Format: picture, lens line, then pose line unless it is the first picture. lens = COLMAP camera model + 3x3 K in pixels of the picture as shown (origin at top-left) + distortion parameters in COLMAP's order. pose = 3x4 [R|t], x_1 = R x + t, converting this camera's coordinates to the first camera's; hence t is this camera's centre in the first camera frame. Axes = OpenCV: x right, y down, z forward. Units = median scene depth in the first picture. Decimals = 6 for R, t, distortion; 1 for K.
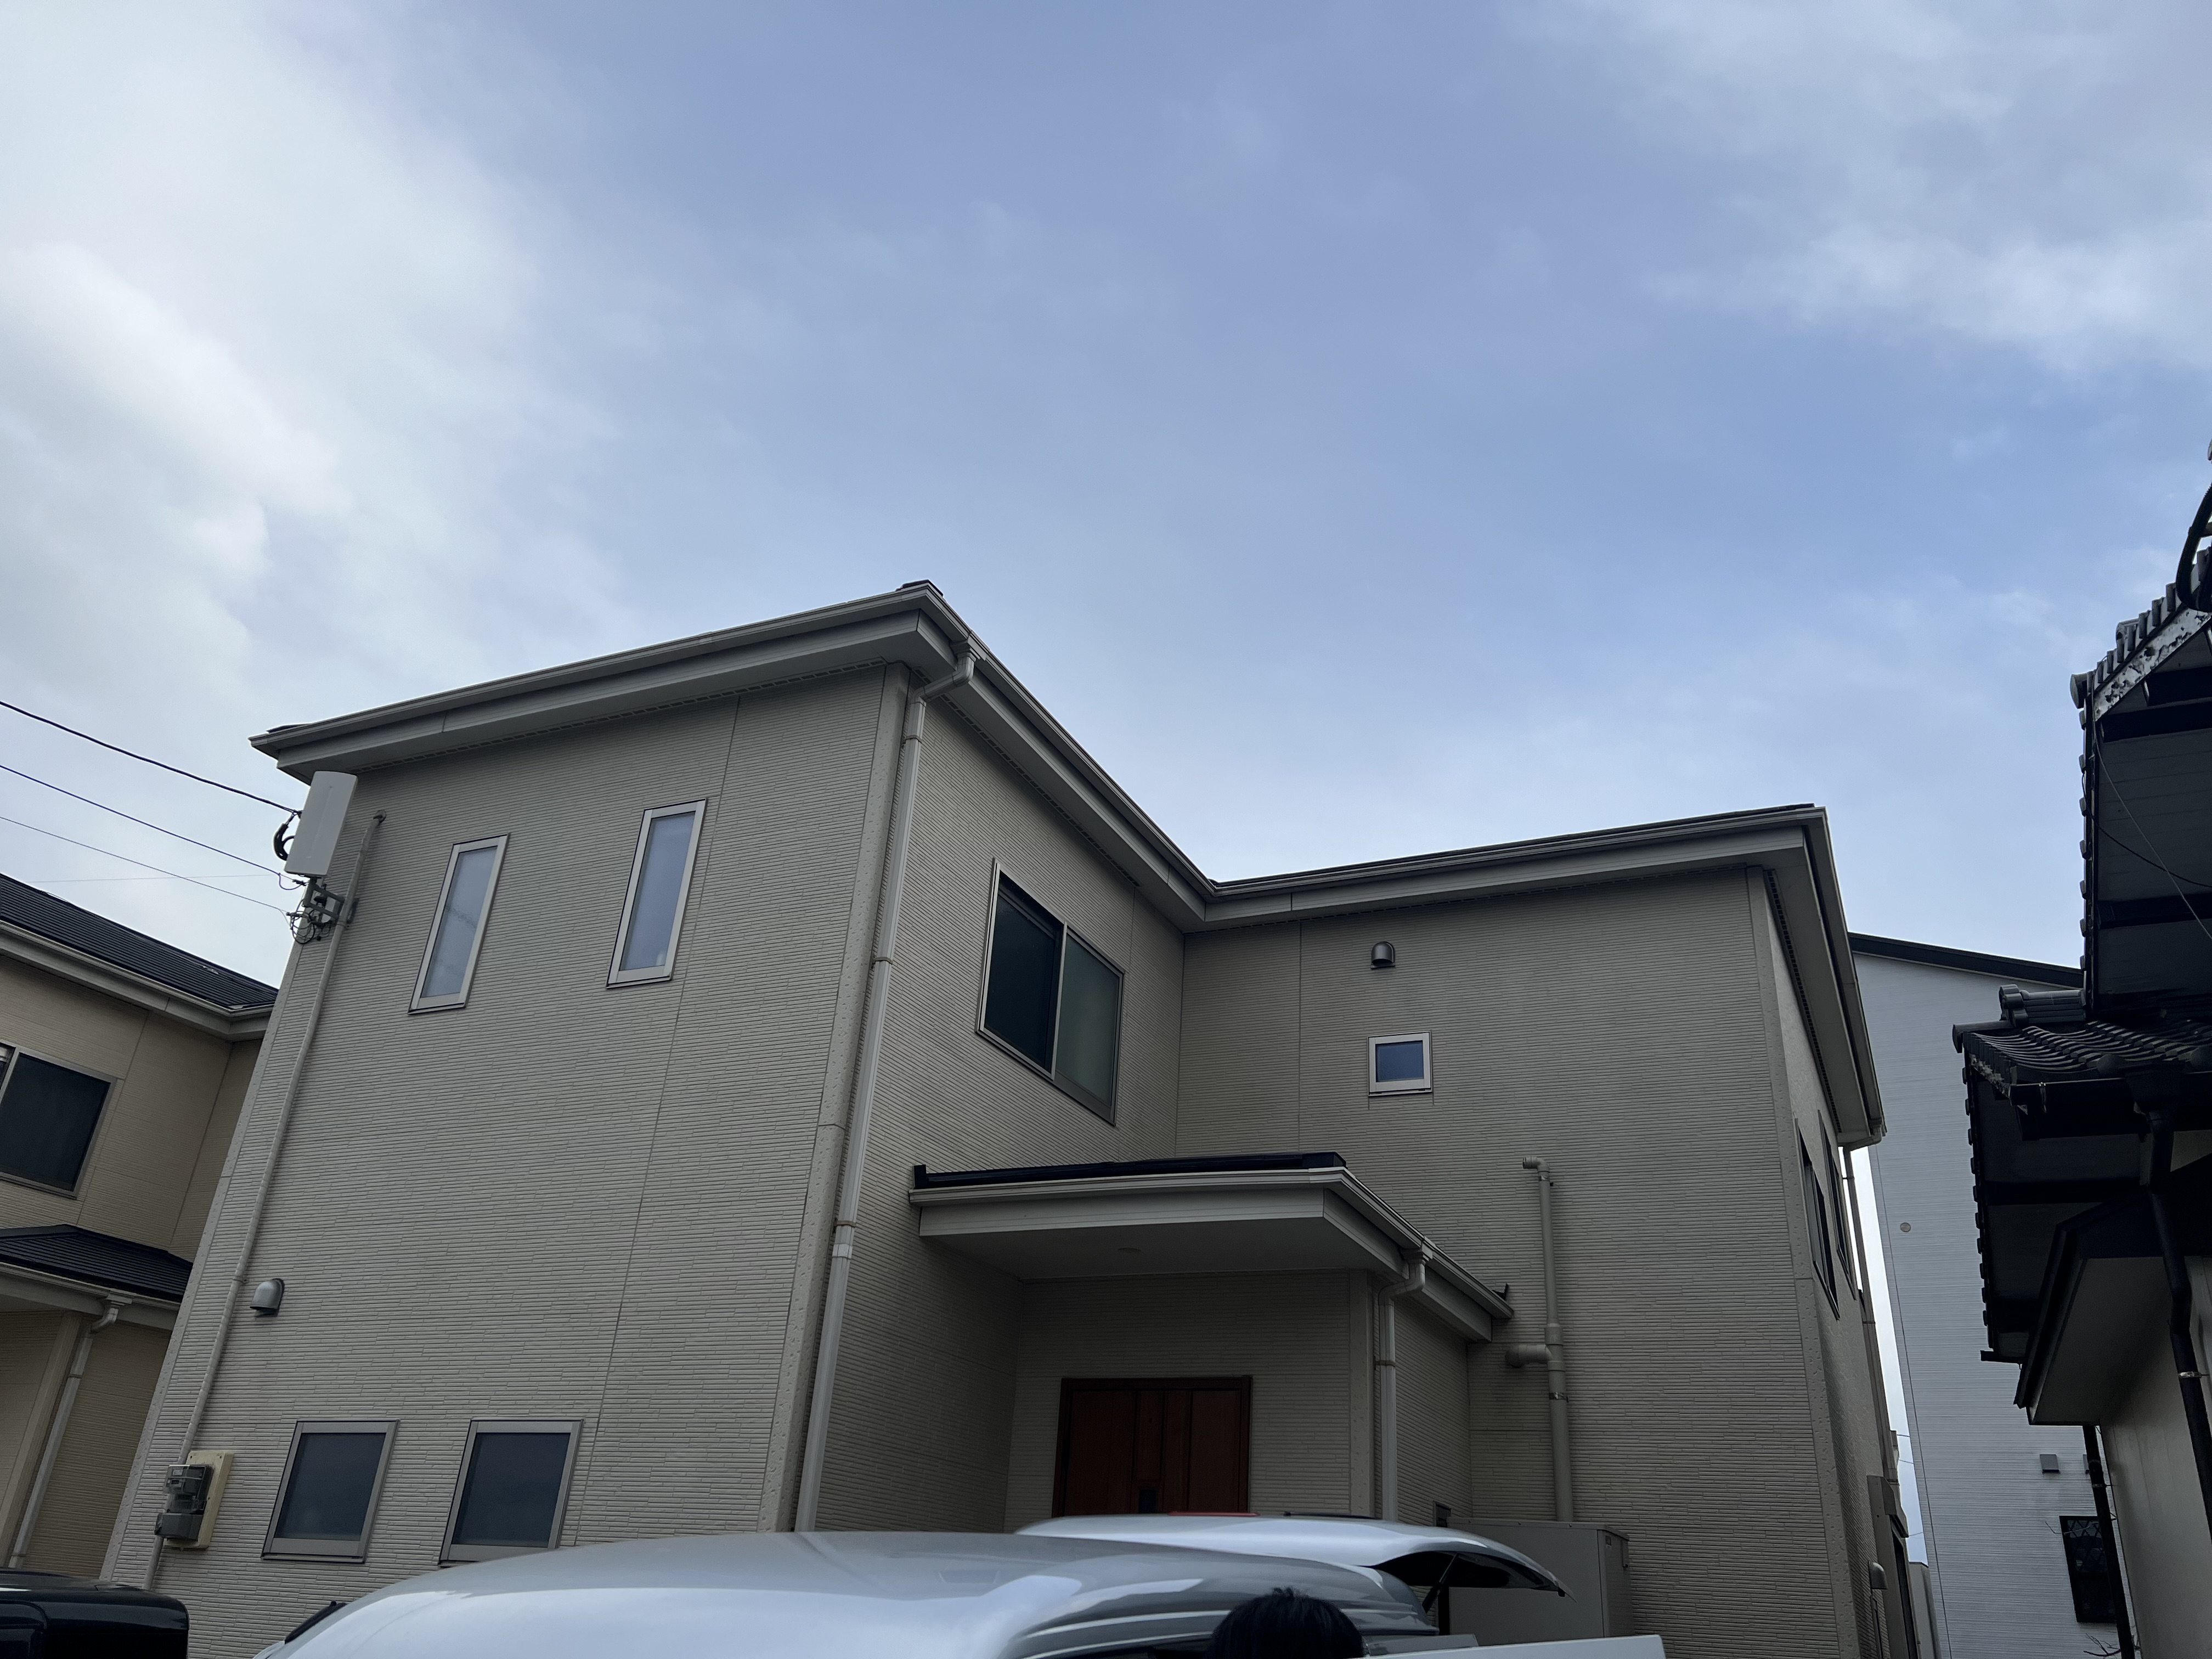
lens RADIAL K [[1674.7, 0, 1106.0], [0, 1674.7, 829.5], [0, 0, 1]] dist [0.081634, -0.083608]
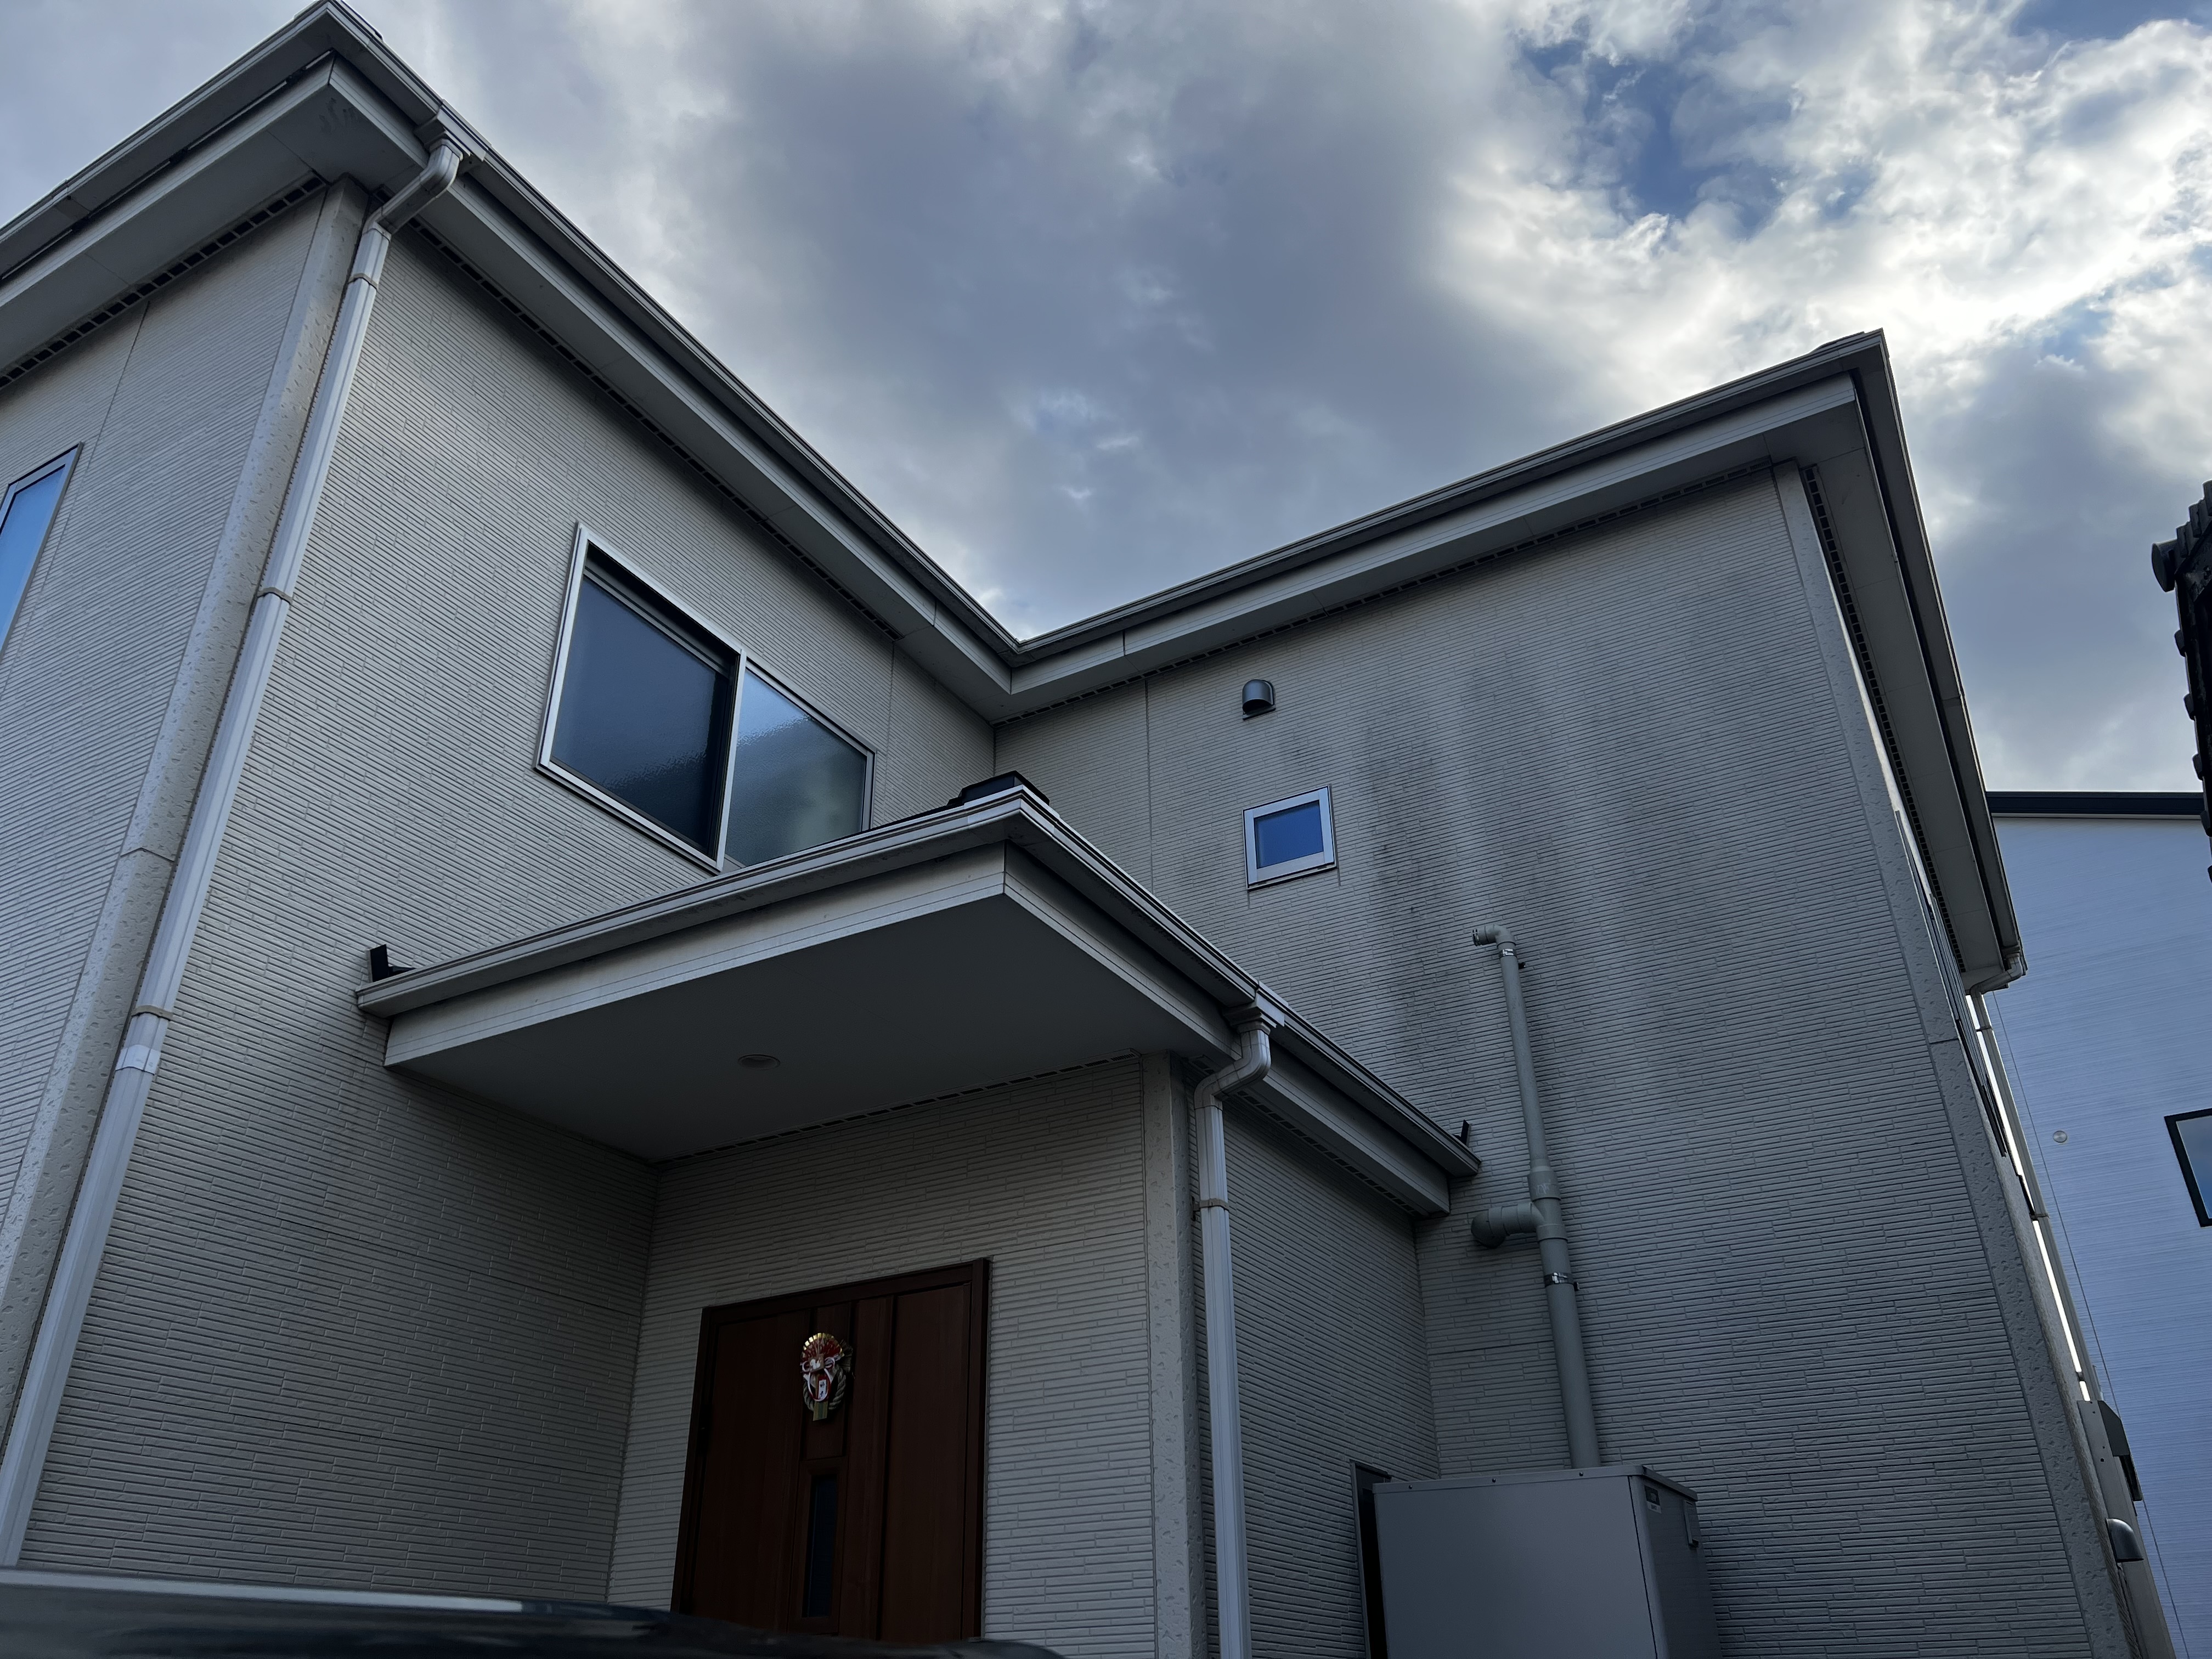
lens RADIAL K [[1679.5, 0, 1077.7], [0, 1679.5, 833.4], [0, 0, 1]] dist [0.086835, -0.163476]
pose [[0.993332, -0.106047, -0.045227, 0.147301], [0.103435, 0.993022, -0.056634, 0.202361], [0.050918, 0.051578, 0.997370, 0.396907]]
